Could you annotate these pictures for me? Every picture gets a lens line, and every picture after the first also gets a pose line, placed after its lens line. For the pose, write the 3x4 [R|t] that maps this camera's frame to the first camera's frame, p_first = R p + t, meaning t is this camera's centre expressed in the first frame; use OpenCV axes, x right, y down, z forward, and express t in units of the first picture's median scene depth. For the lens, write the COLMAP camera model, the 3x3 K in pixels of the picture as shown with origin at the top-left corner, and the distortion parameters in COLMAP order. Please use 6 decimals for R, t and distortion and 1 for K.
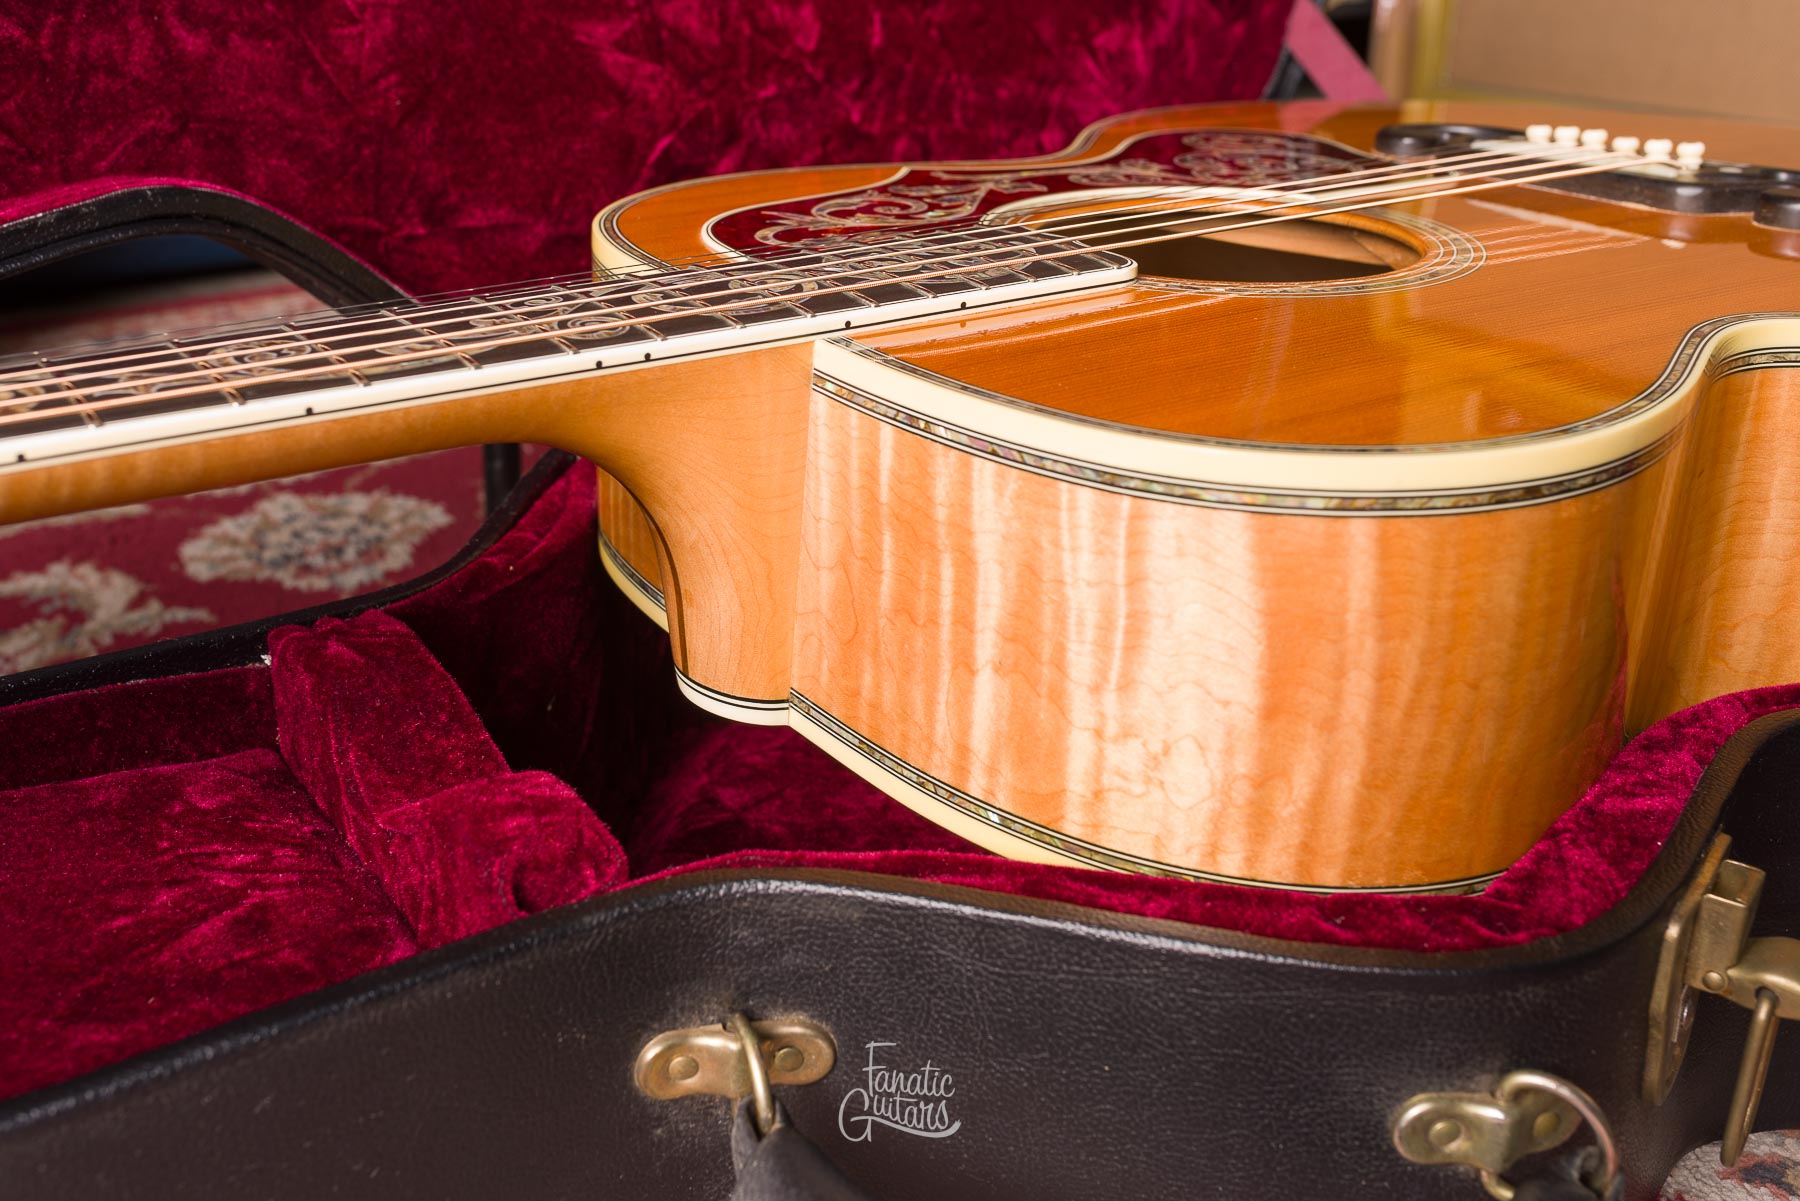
lens RADIAL K [[1769.4, 0, 896.7], [0, 1769.4, 603.0], [0, 0, 1]] dist [0.001260, 0.001647]
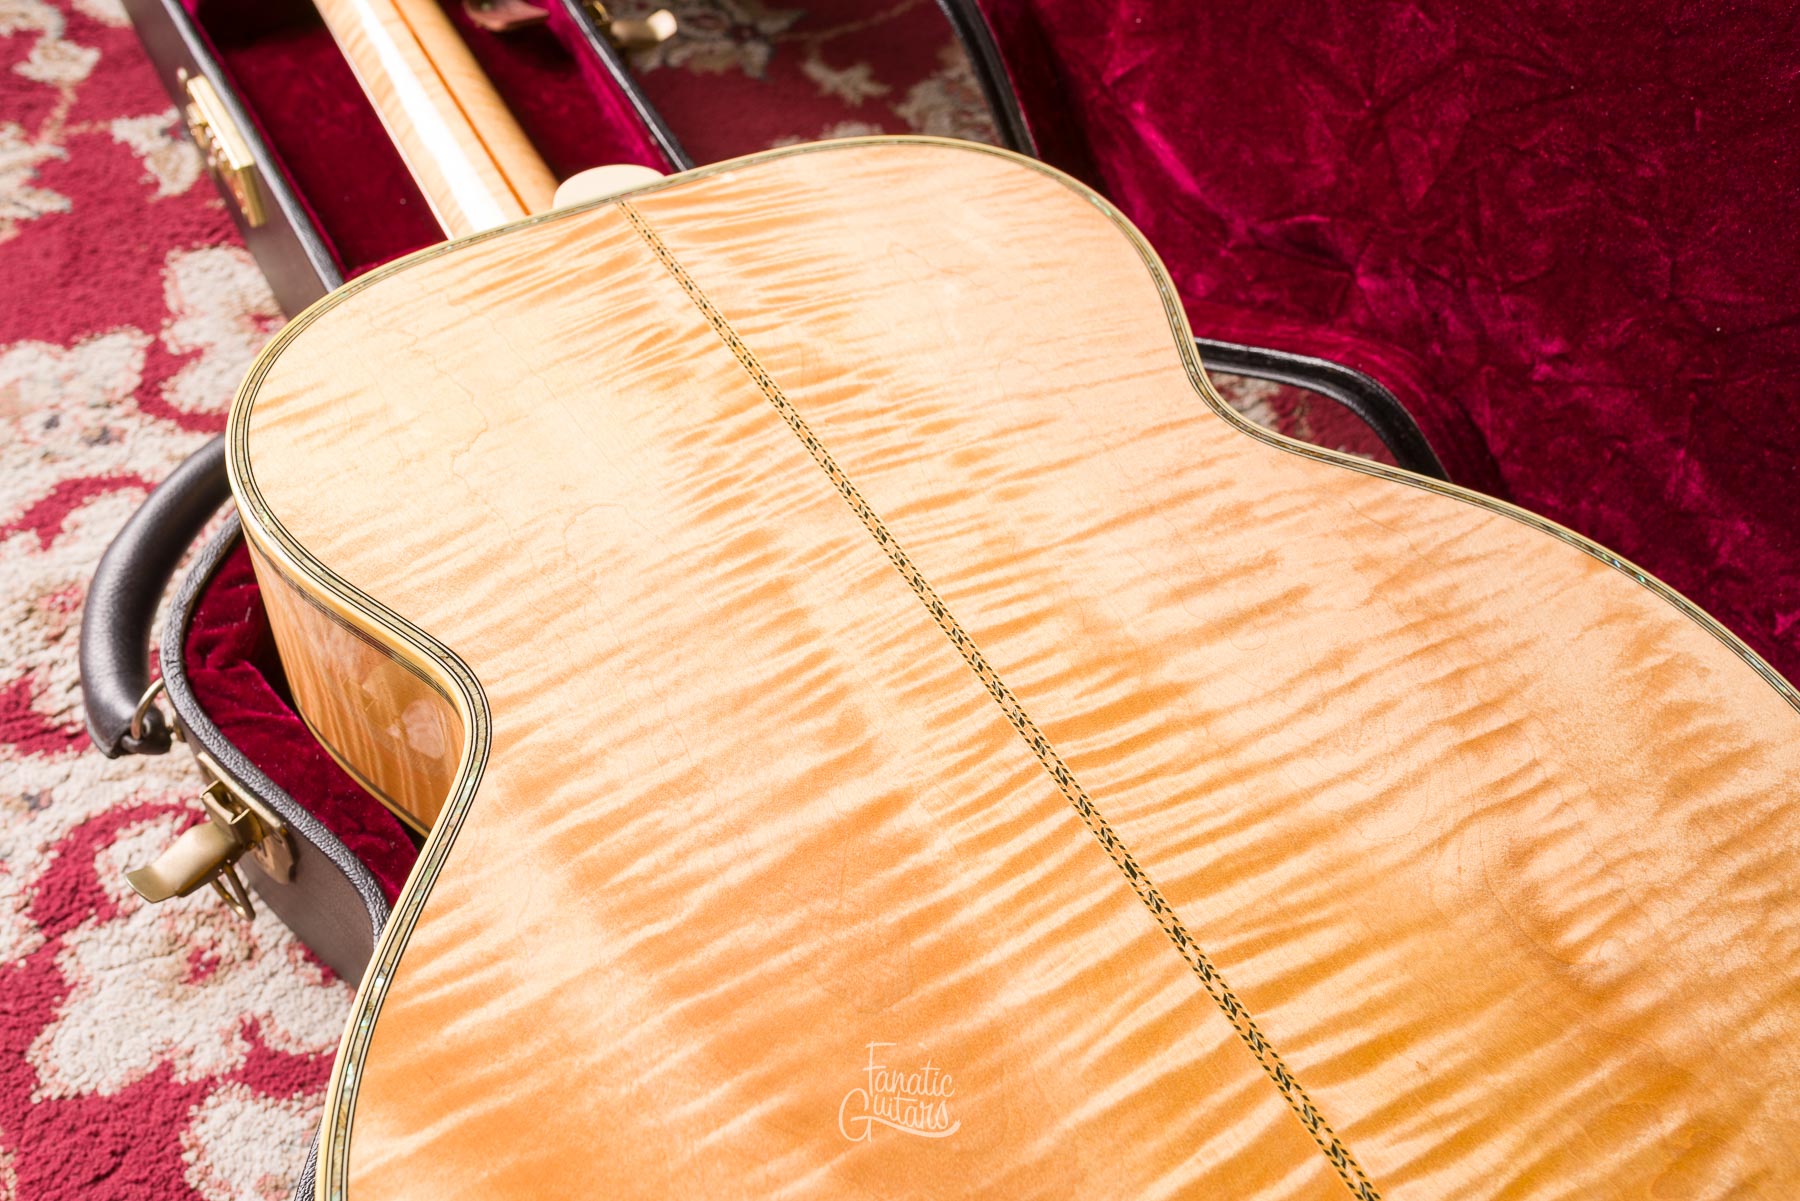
lens RADIAL K [[1756.2, 0, 897.9], [0, 1756.2, 602.4], [0, 0, 1]] dist [-0.001270, 0.002783]
pose [[-0.065850, 0.800144, -0.596182, 0.705314], [-0.492934, 0.493397, 0.716642, -0.790127], [0.867571, 0.341069, 0.361928, 0.495576]]
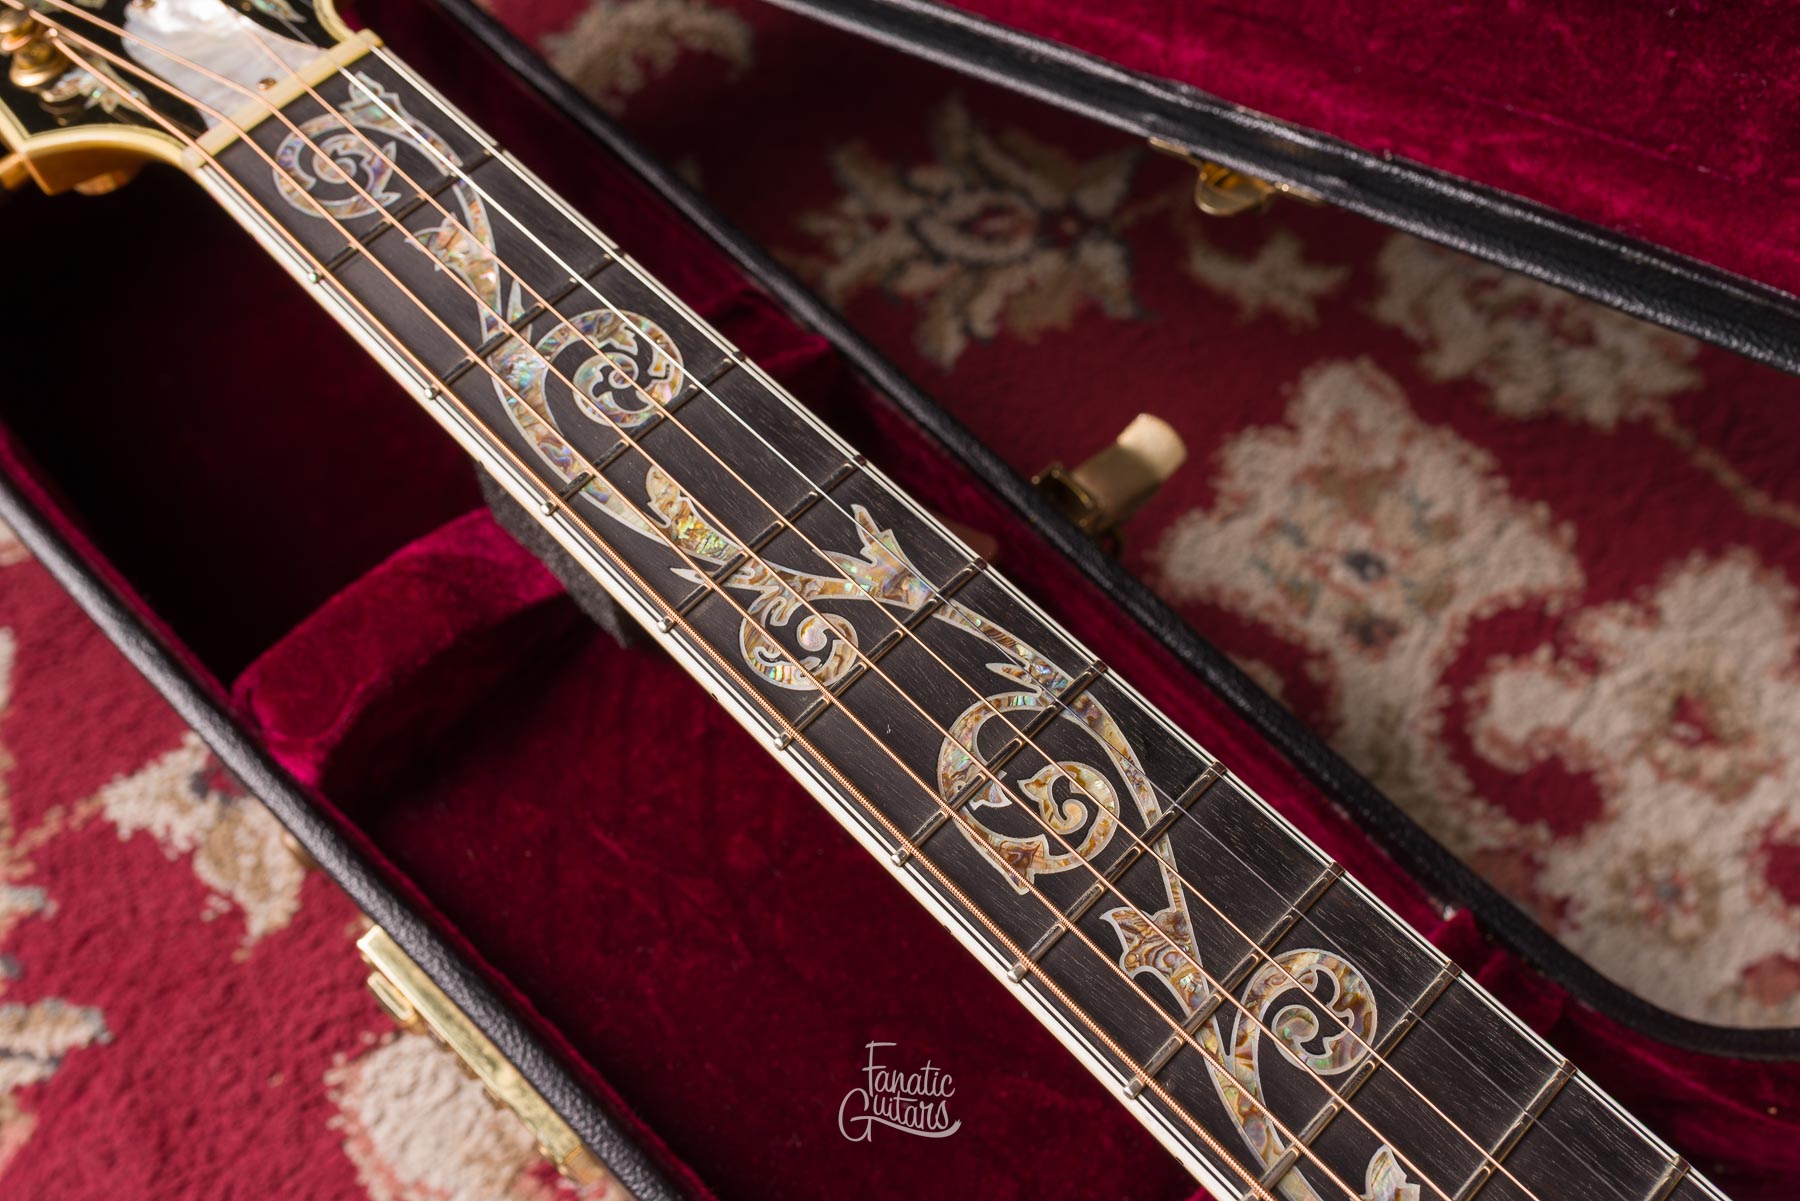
lens RADIAL K [[1810.2, 0, 898.7], [0, 1810.2, 601.0], [0, 0, 1]] dist [0.001933, 0.002159]
pose [[0.195012, 0.881604, -0.429820, -0.119477], [-0.418464, 0.471133, 0.776481, -0.426213], [0.887050, 0.028441, 0.460796, 0.257323]]
